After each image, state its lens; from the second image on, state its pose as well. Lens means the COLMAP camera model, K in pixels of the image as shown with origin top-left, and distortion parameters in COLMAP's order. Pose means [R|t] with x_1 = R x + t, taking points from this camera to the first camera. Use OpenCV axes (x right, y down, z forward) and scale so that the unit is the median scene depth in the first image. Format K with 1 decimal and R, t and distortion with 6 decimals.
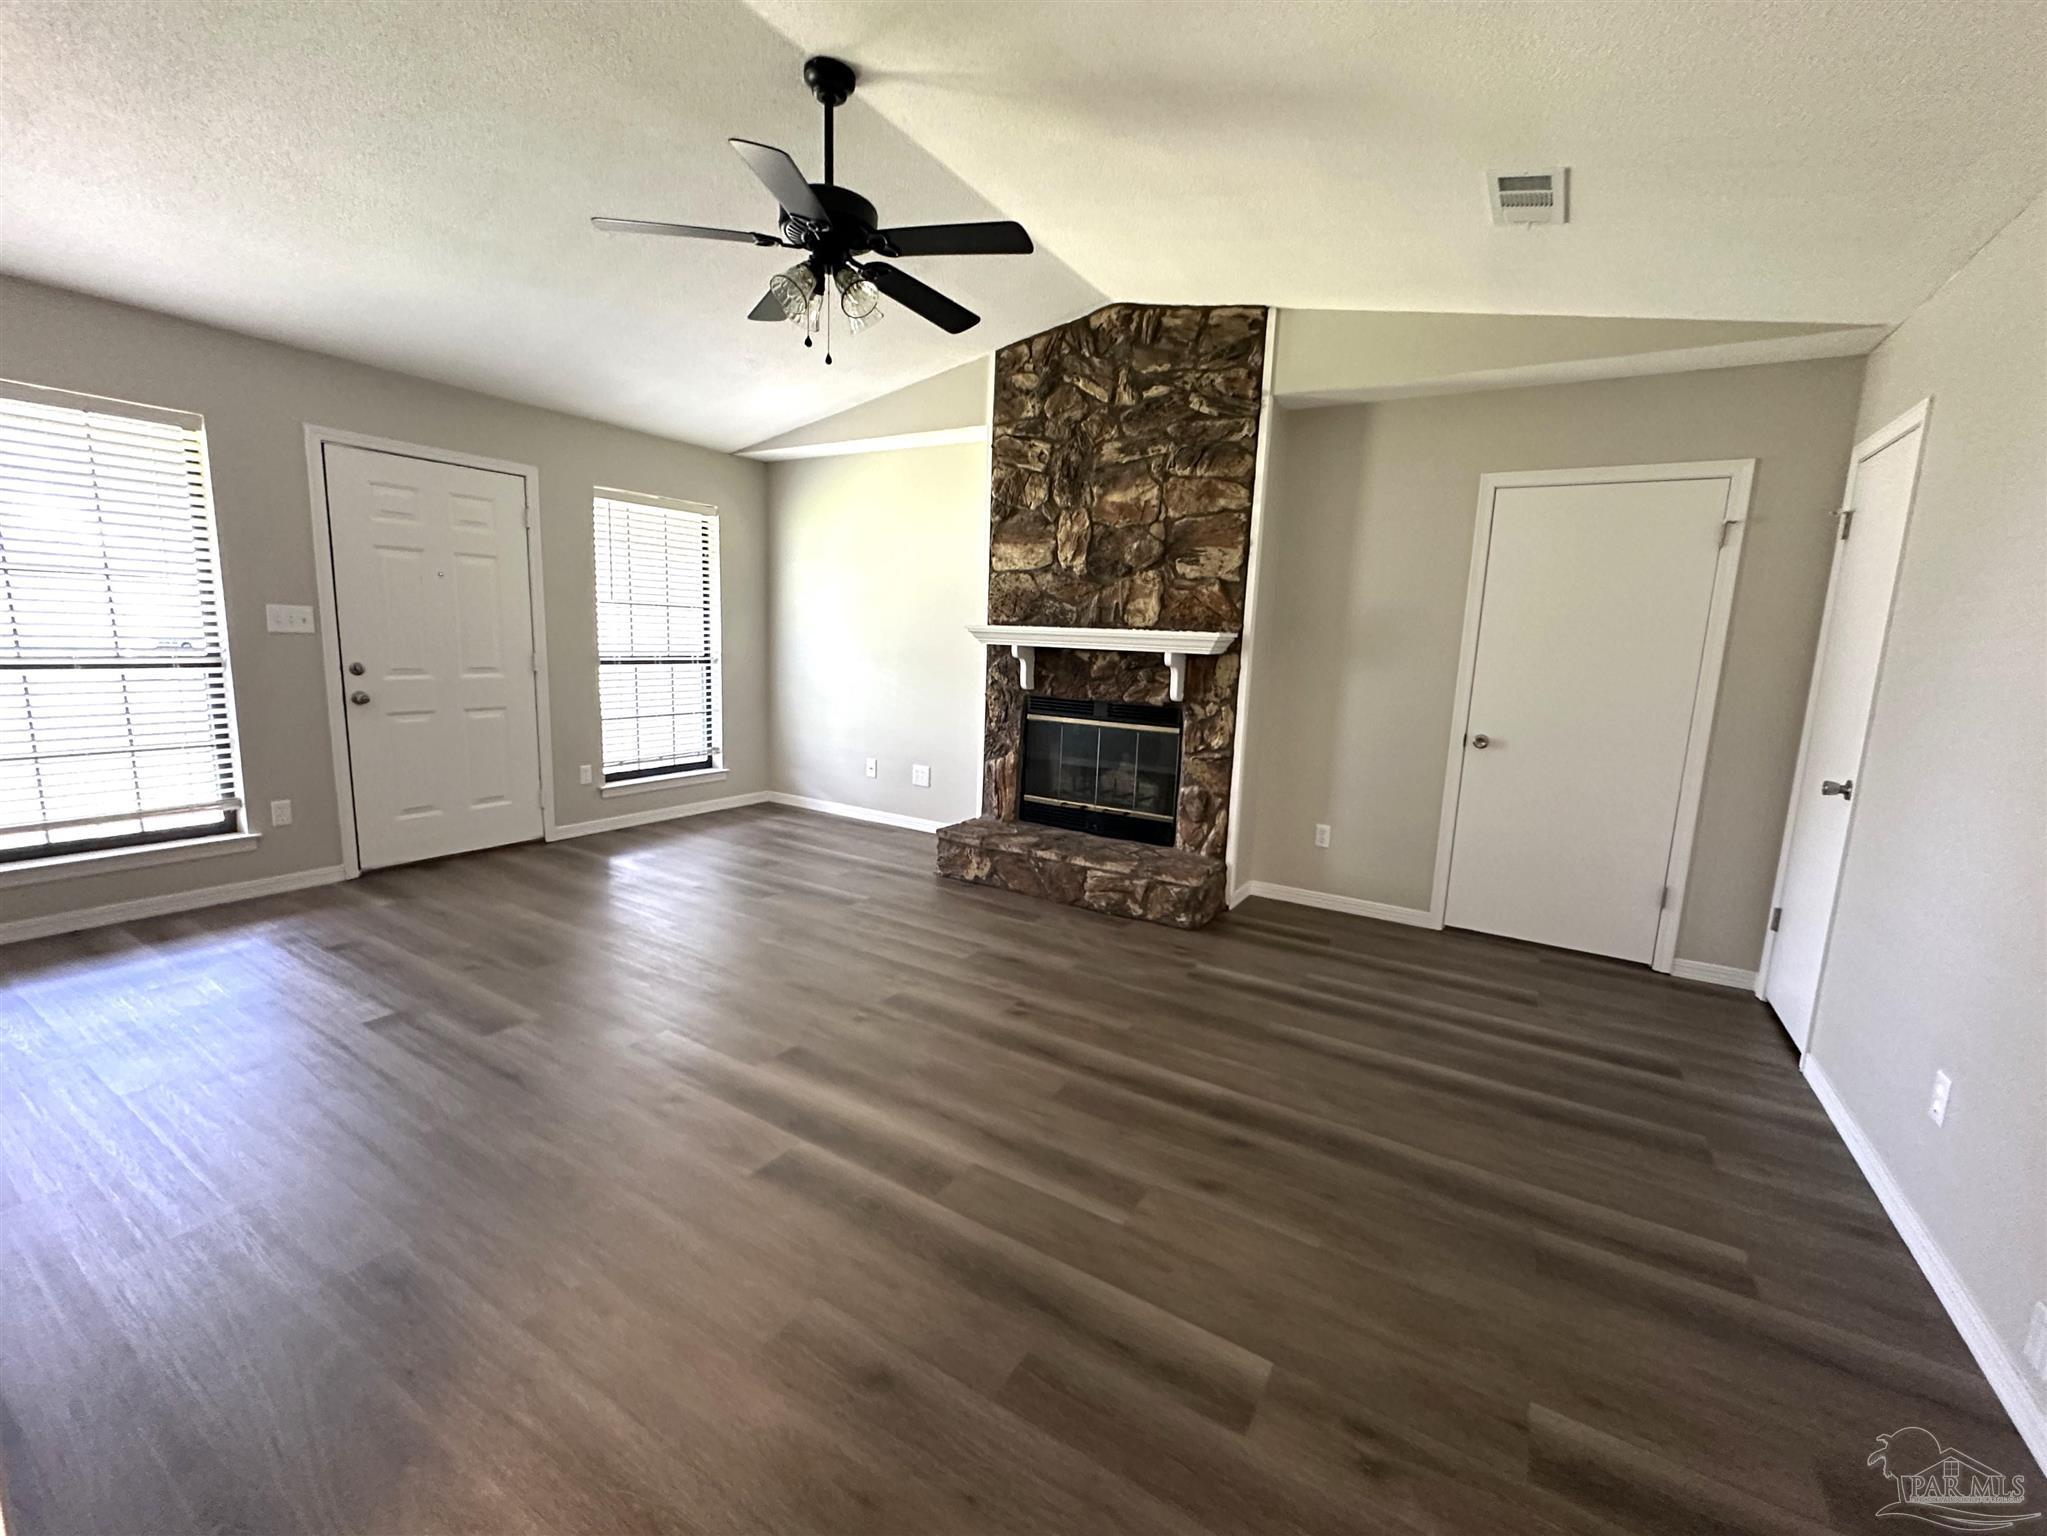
lens RADIAL K [[826.3, 0, 1031.8], [0, 826.3, 769.1], [0, 0, 1]] dist [-0.000362, -0.000035]
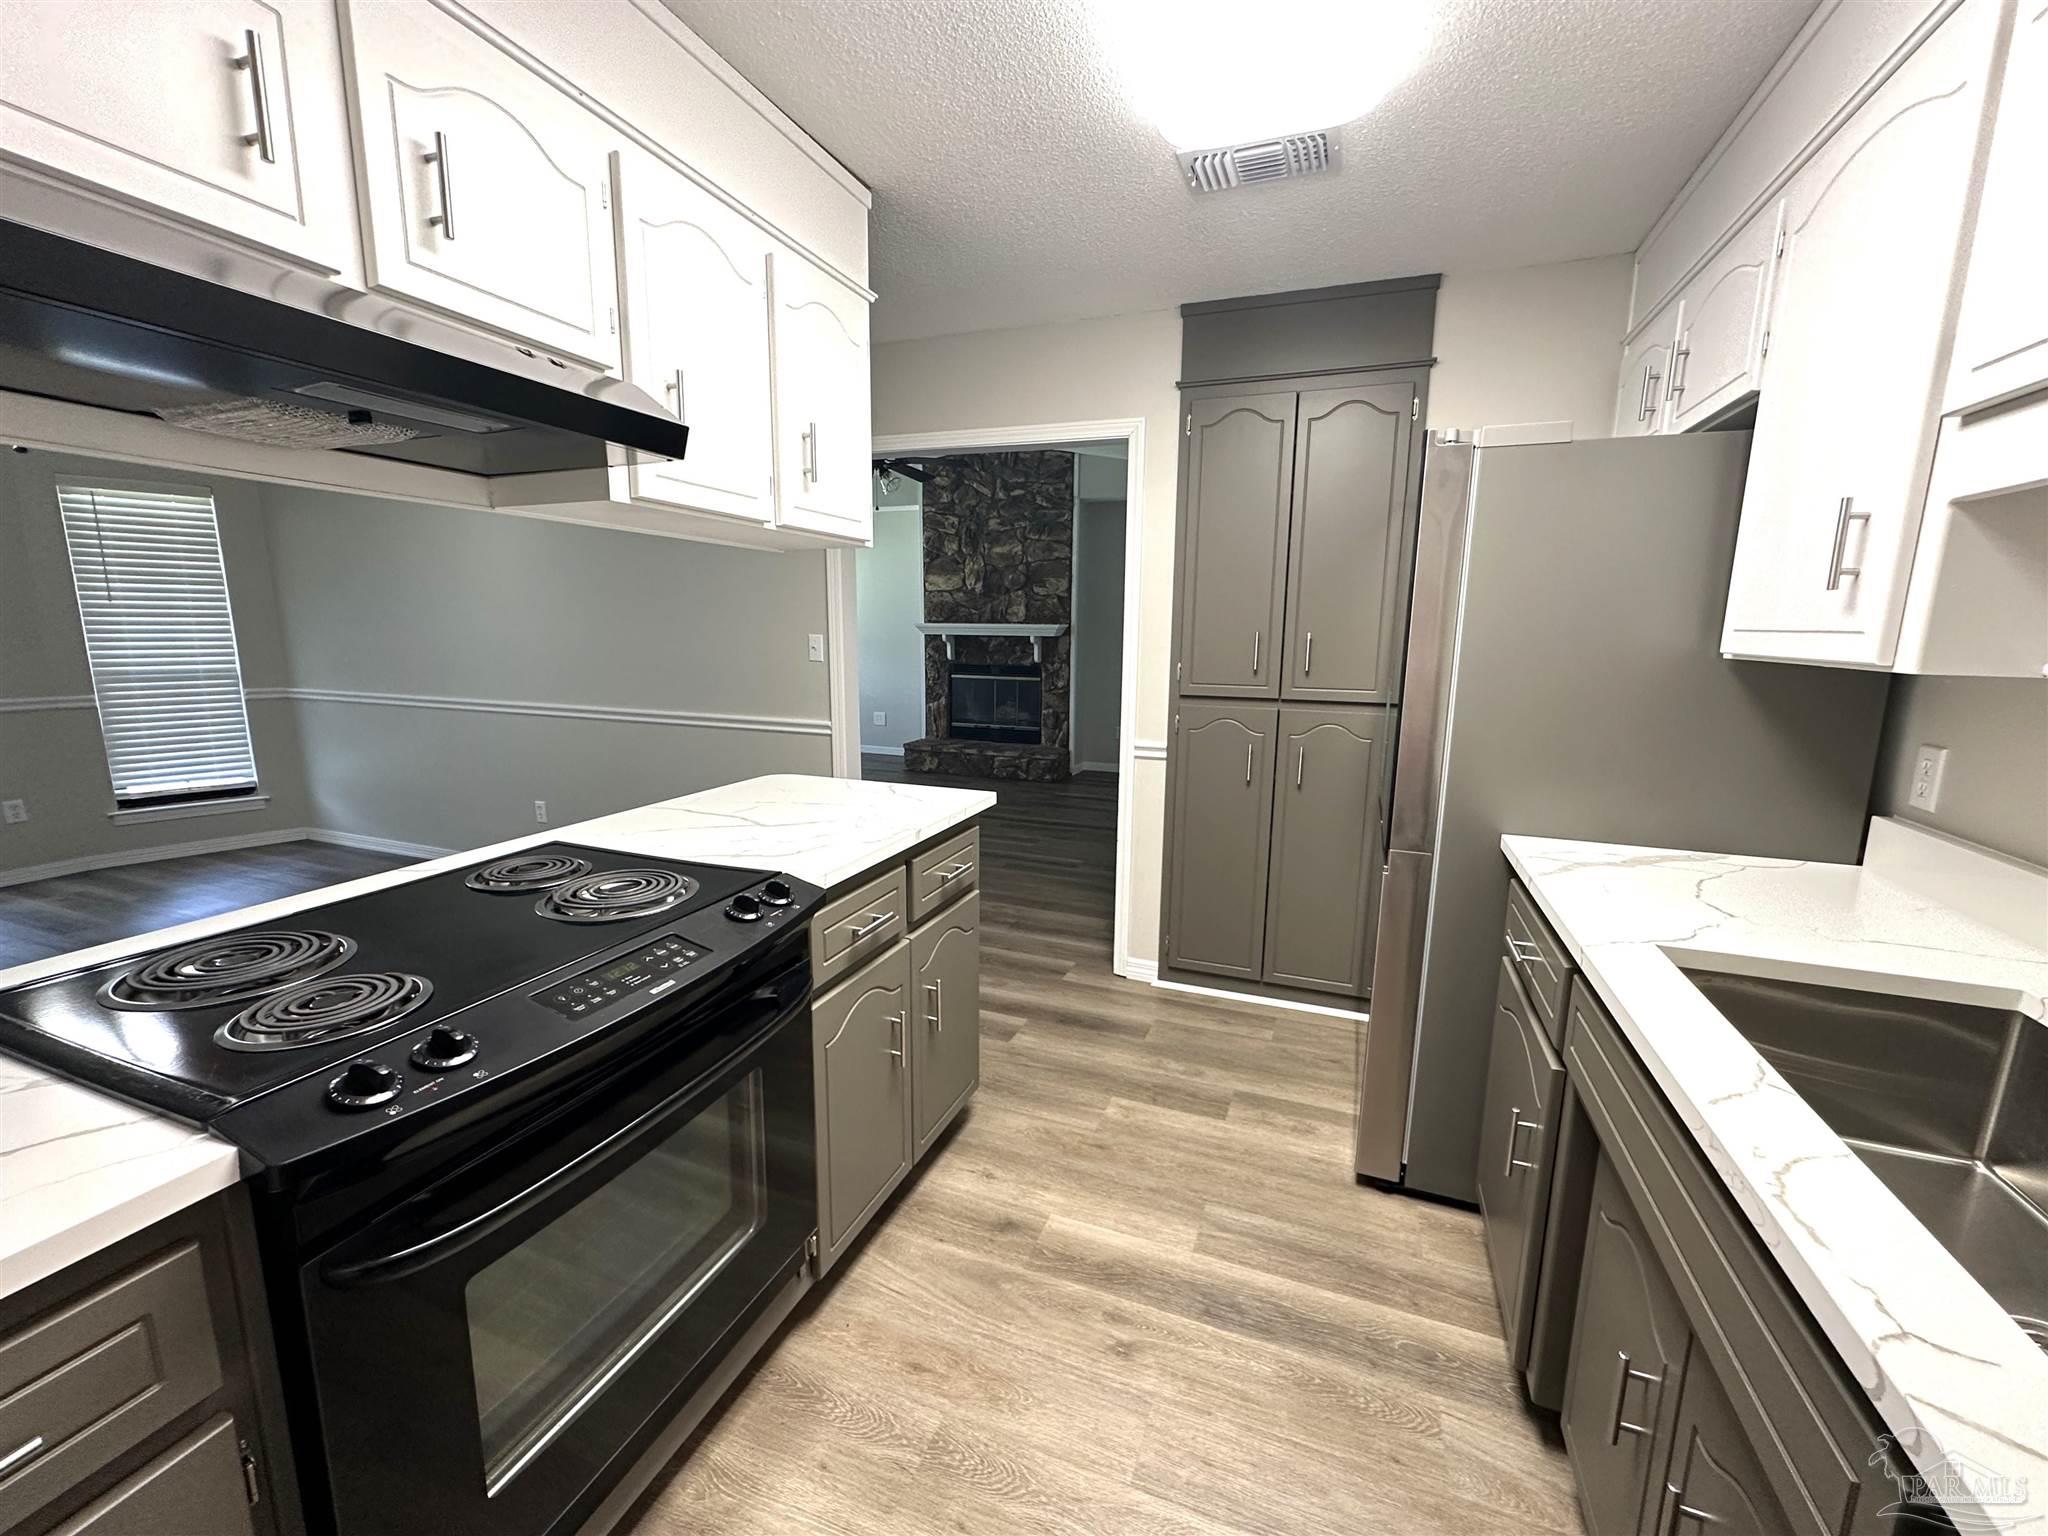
lens RADIAL K [[826.7, 0, 1027.5], [0, 826.7, 766.5], [0, 0, 1]] dist [-0.000362, -0.000035]
pose [[0.984452, -0.056944, 0.166167, -0.156730], [0.054676, 0.998338, 0.018196, 0.107940], [-0.166927, -0.008828, 0.985930, -0.763922]]
